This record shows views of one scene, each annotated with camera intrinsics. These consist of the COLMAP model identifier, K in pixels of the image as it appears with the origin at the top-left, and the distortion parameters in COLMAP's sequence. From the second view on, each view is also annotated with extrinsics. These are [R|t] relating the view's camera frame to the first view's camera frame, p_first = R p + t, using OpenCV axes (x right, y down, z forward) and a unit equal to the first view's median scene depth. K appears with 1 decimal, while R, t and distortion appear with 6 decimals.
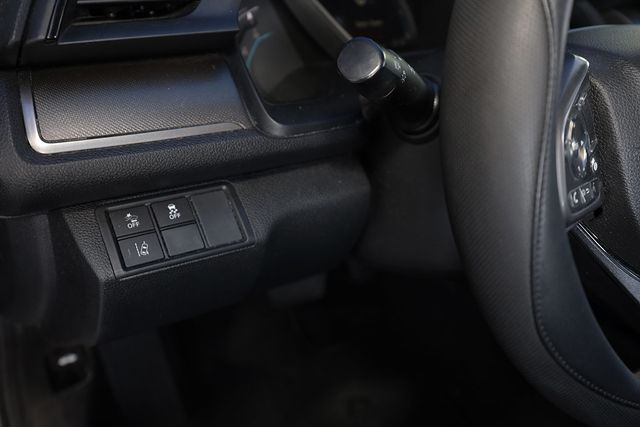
lens RADIAL K [[628.2, 0, 320.8], [0, 628.2, 210.6], [0, 0, 1]] dist [0.026257, 0.000000]
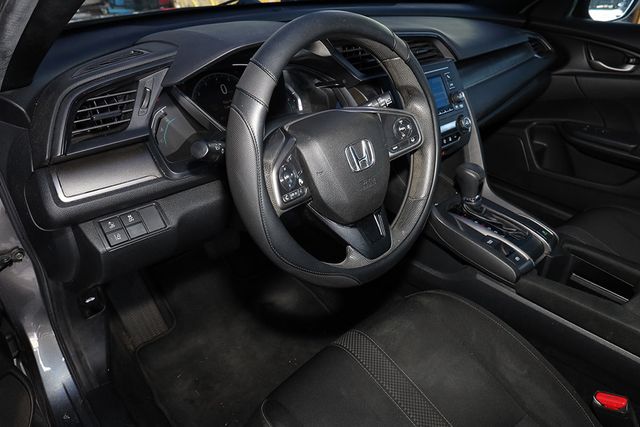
lens RADIAL K [[436.9, 0, 321.2], [0, 436.9, 213.6], [0, 0, 1]] dist [-0.000303, 0.006694]
pose [[0.984510, -0.119757, 0.128055, 0.232940], [0.112016, 0.991508, 0.066060, -0.041641], [-0.134879, -0.050692, 0.989565, -0.616889]]
